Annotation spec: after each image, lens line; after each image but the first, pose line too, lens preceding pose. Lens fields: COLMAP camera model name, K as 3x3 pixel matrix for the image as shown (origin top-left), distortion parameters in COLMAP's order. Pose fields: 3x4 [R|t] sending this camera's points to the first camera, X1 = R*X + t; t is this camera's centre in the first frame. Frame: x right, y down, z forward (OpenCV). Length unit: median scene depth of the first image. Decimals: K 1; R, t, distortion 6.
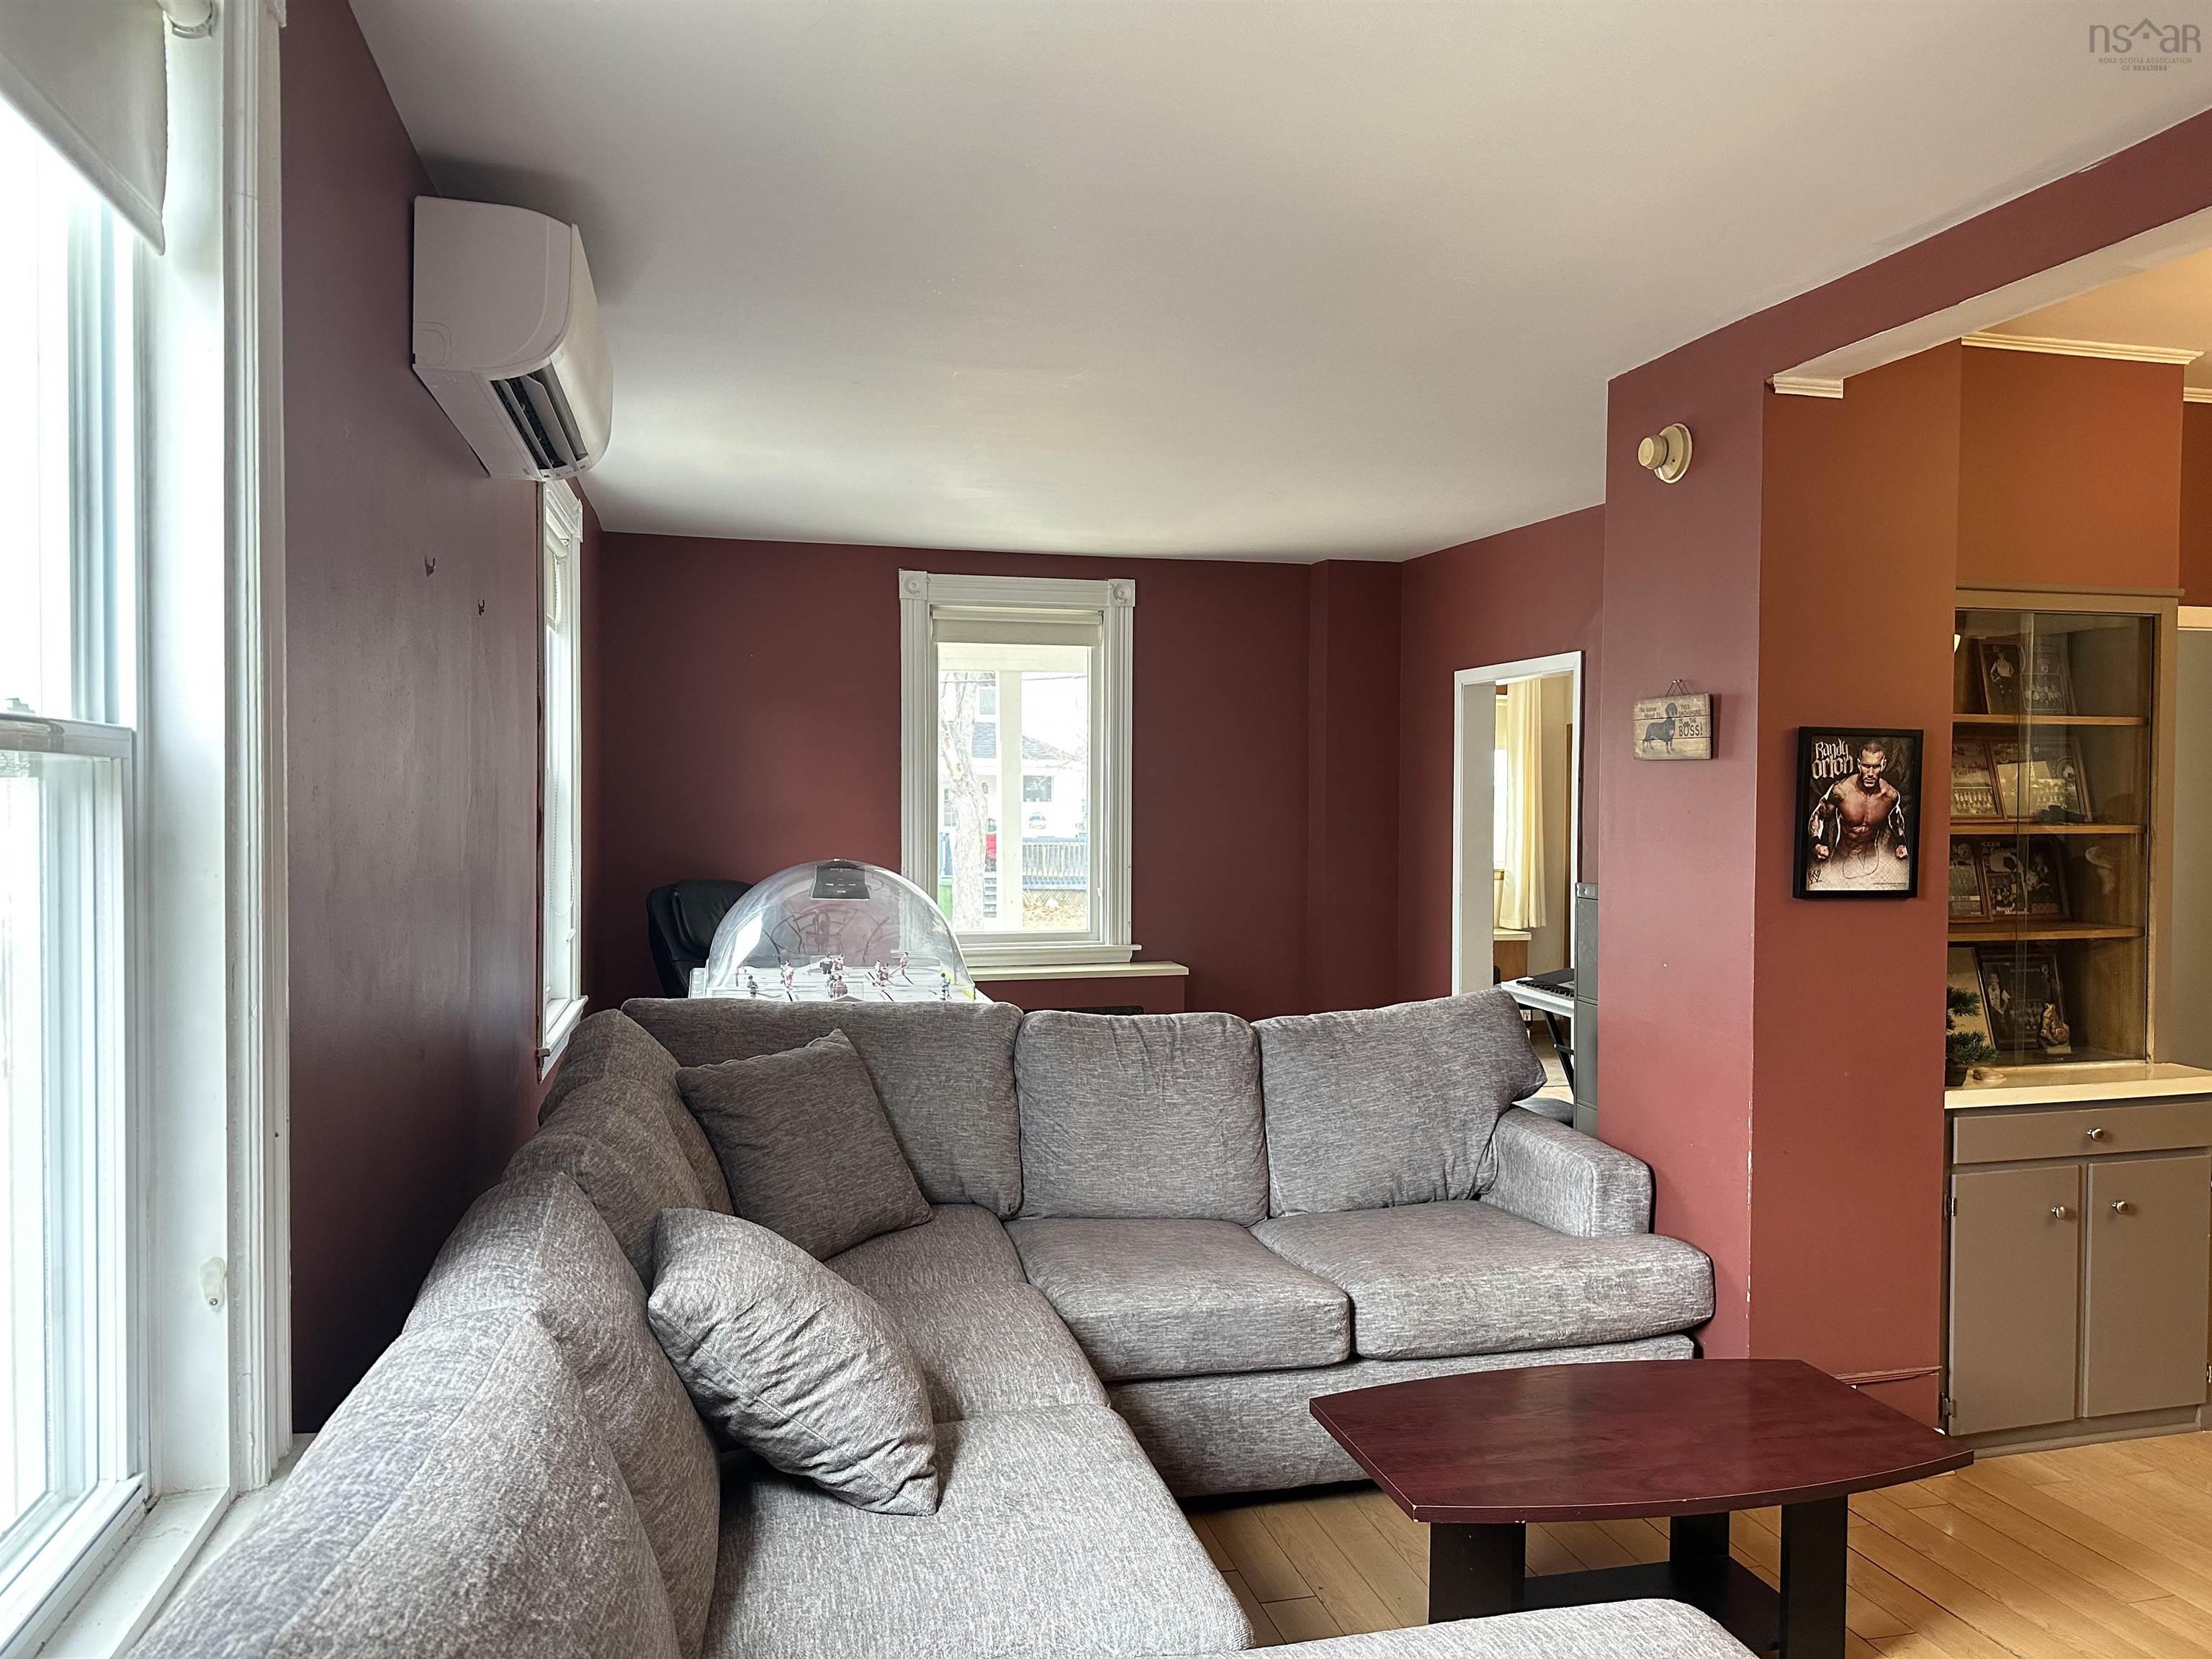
lens RADIAL K [[1552.4, 0, 1103.7], [0, 1552.4, 829.8], [0, 0, 1]] dist [0.020980, -0.013025]
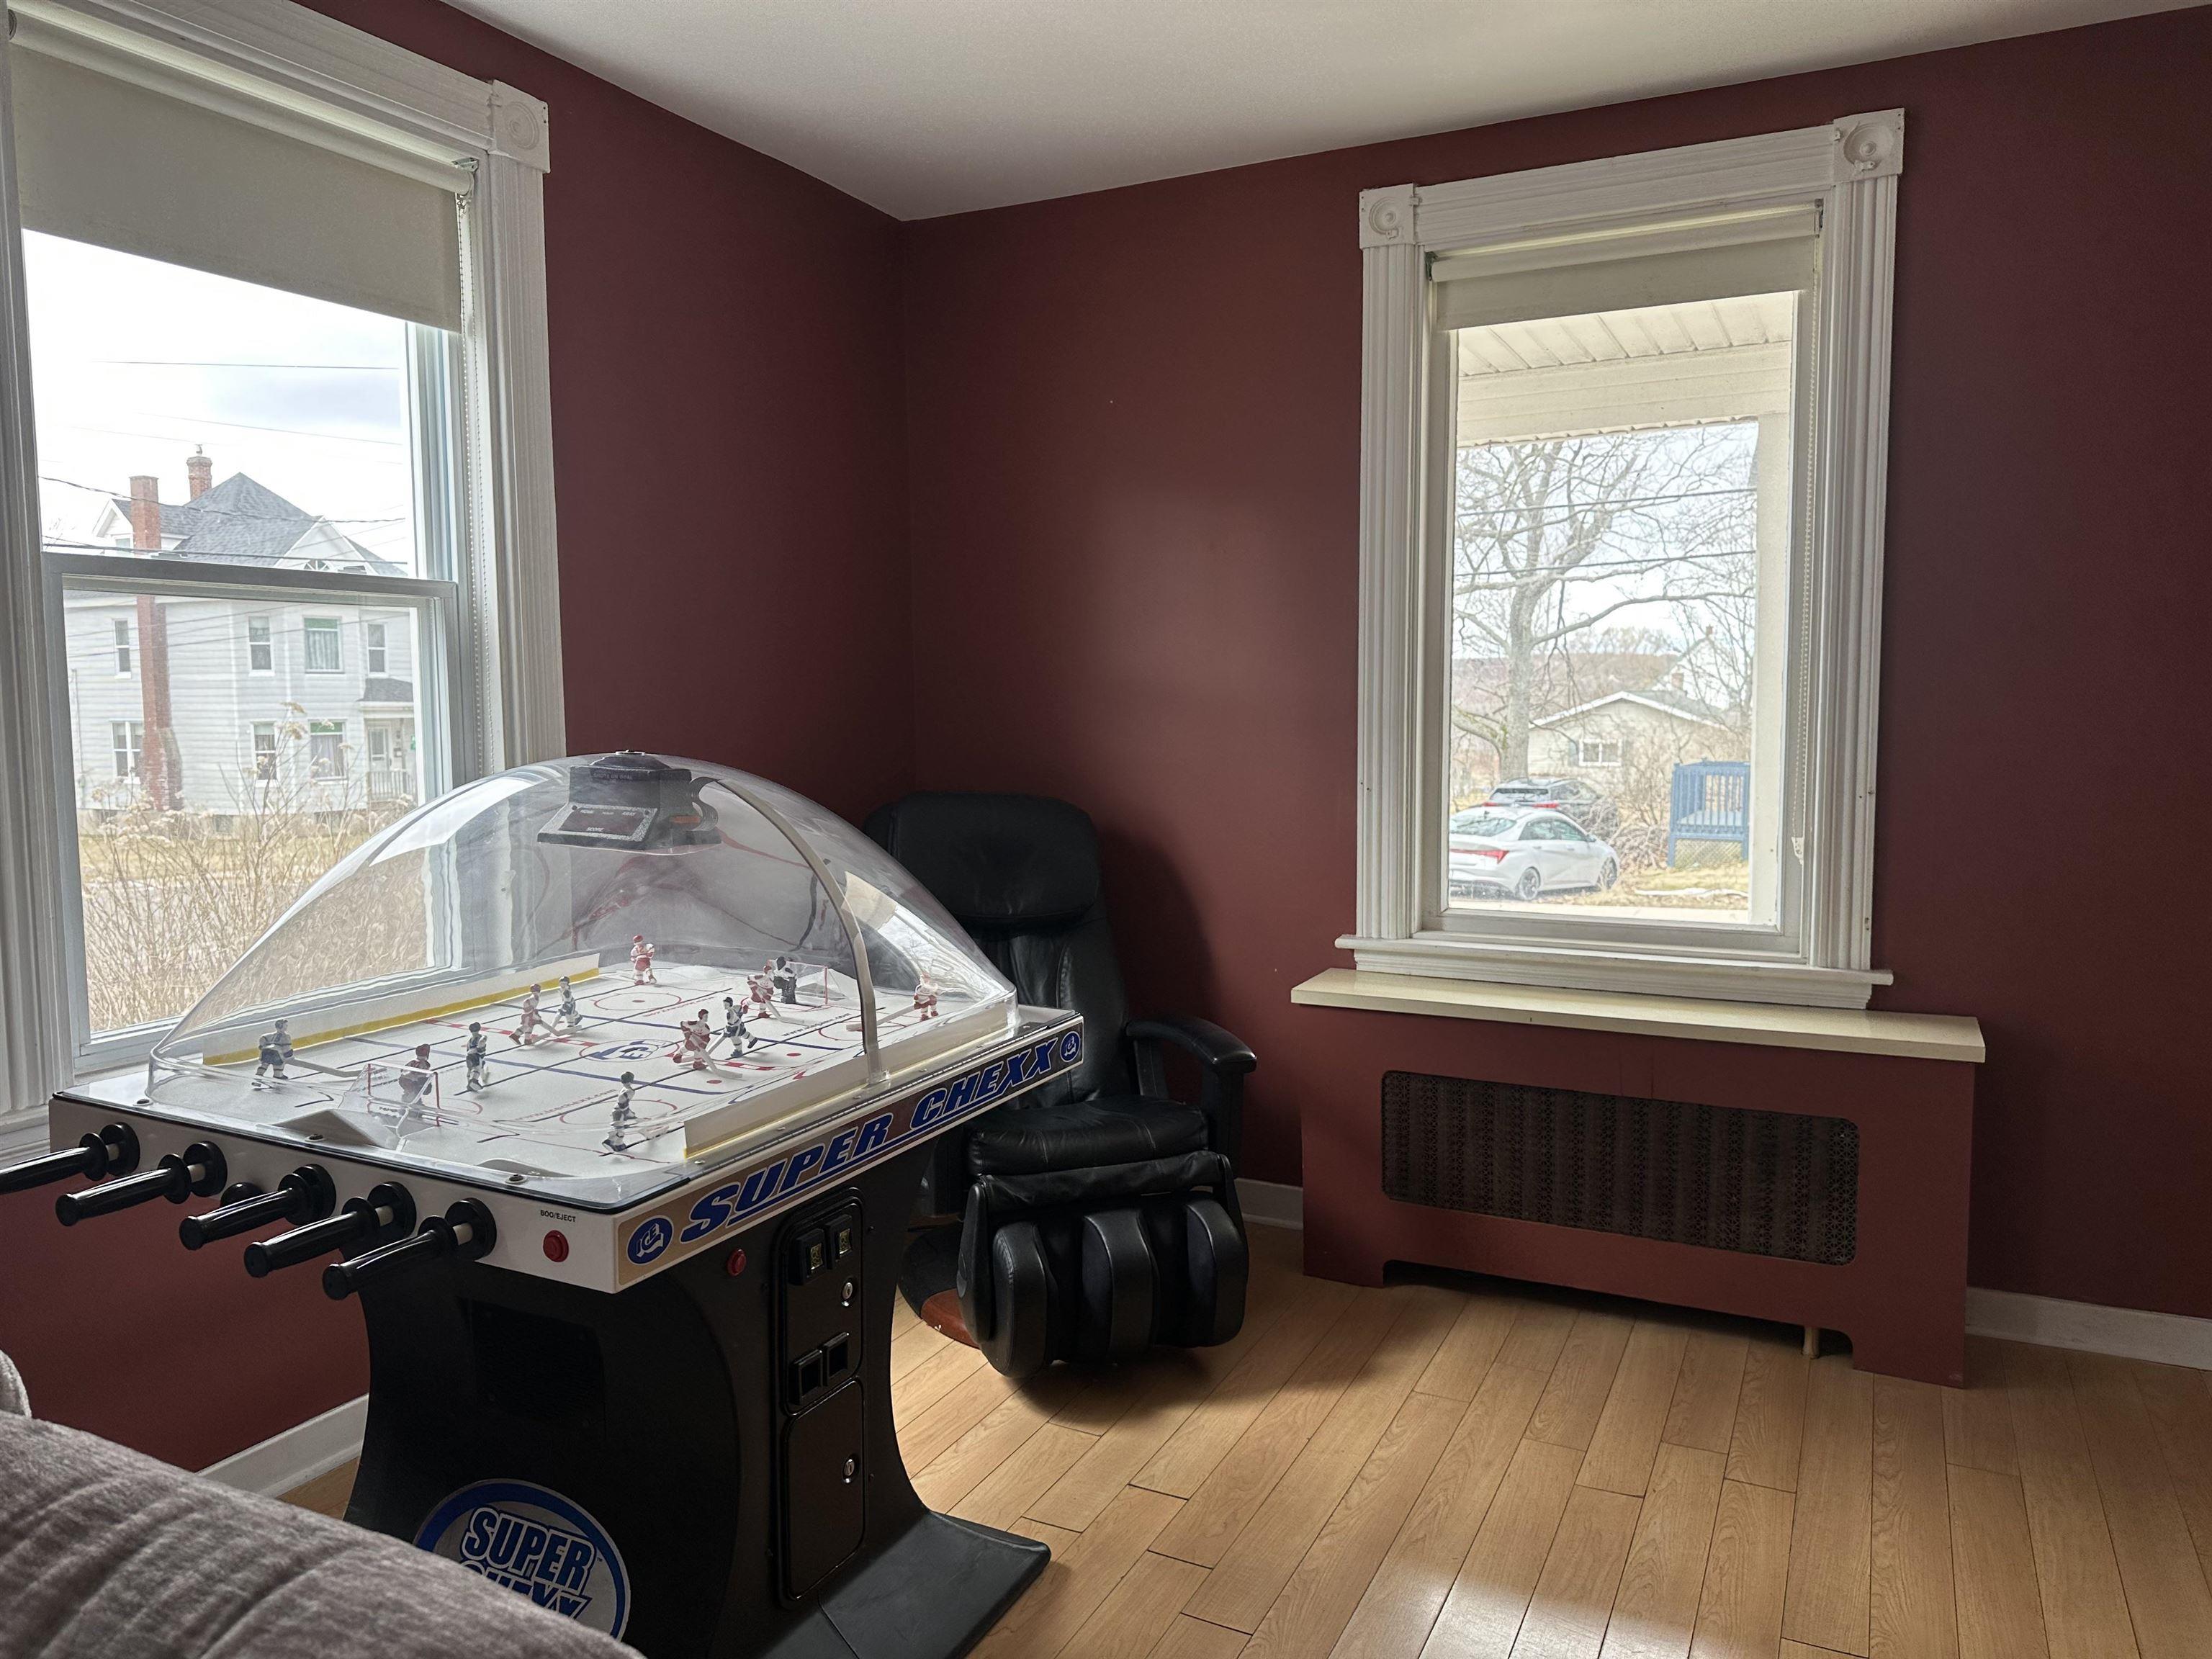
lens RADIAL K [[1552.4, 0, 1094.8], [0, 1552.4, 785.5], [0, 0, 1]] dist [0.020980, -0.013025]
pose [[0.752813, 0.036178, -0.657239, 0.140086], [-0.008636, 0.998945, 0.045097, 0.004769], [0.658178, -0.028274, 0.752332, 0.534901]]
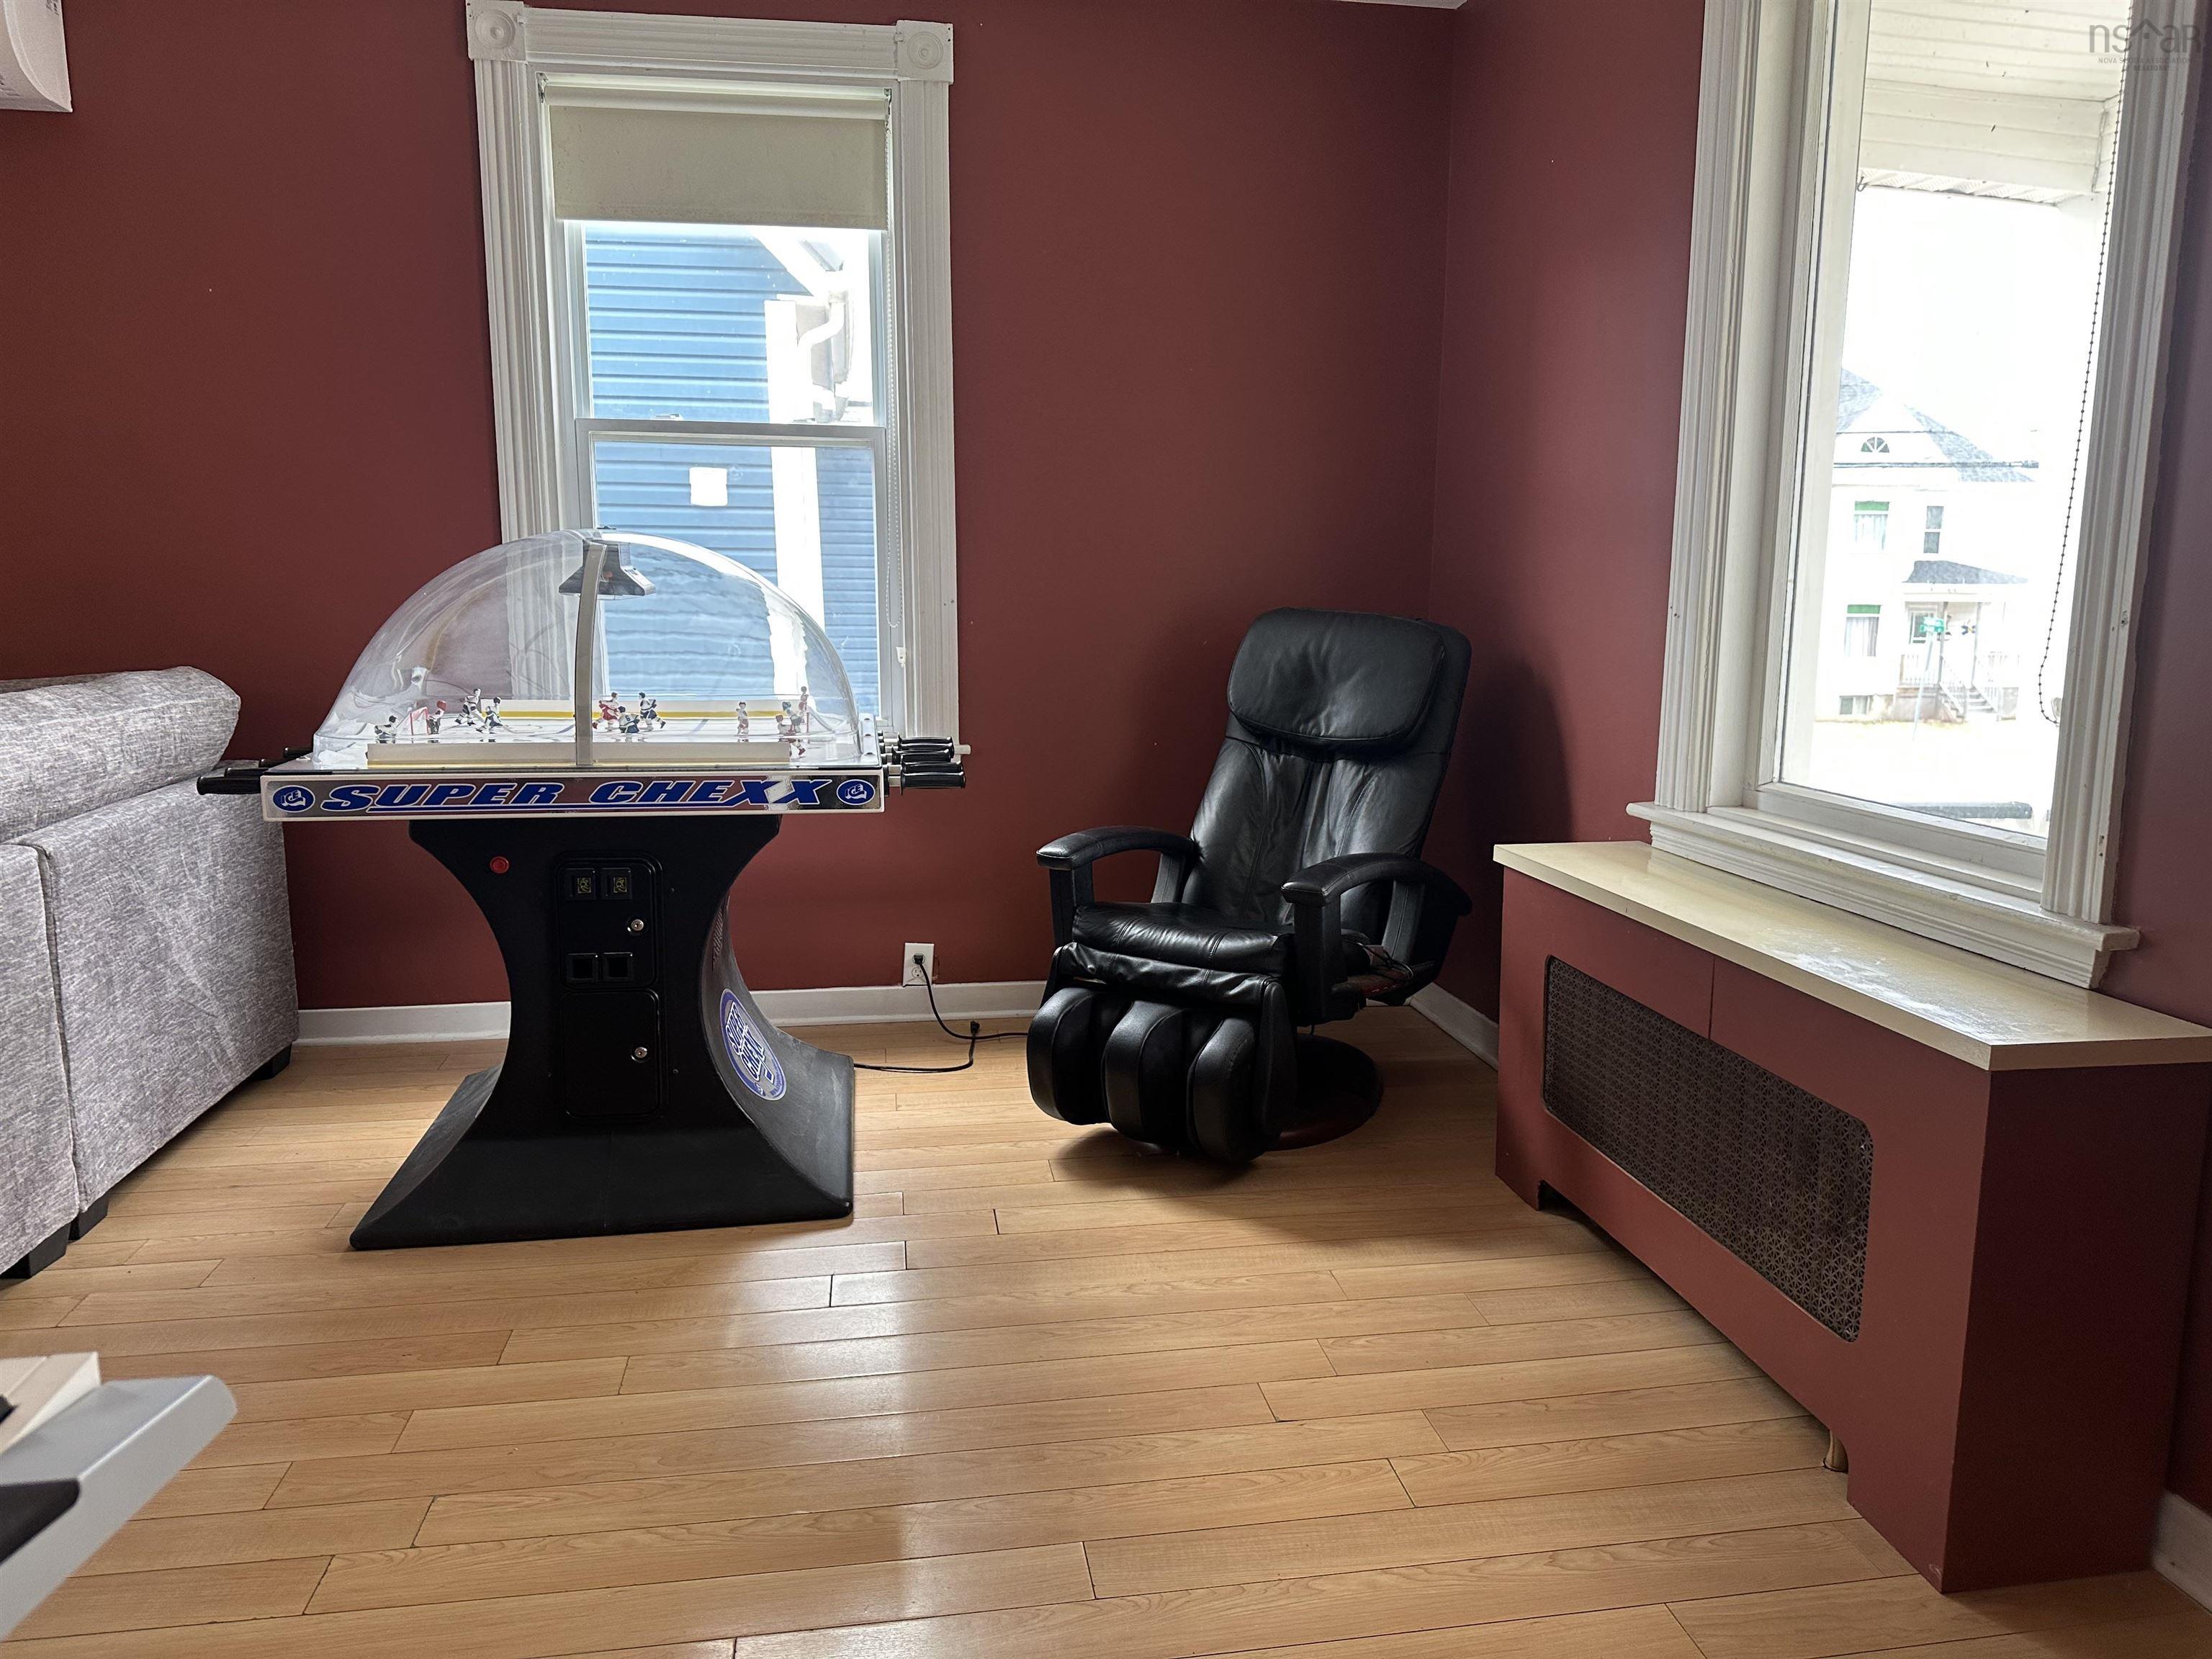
lens RADIAL K [[1552.4, 0, 1094.4], [0, 1552.4, 836.1], [0, 0, 1]] dist [0.020980, -0.013025]
pose [[-0.116478, 0.159411, -0.980317, 0.287016], [-0.023117, 0.986333, 0.163136, 0.021408], [0.992924, 0.041664, -0.111201, 0.867880]]
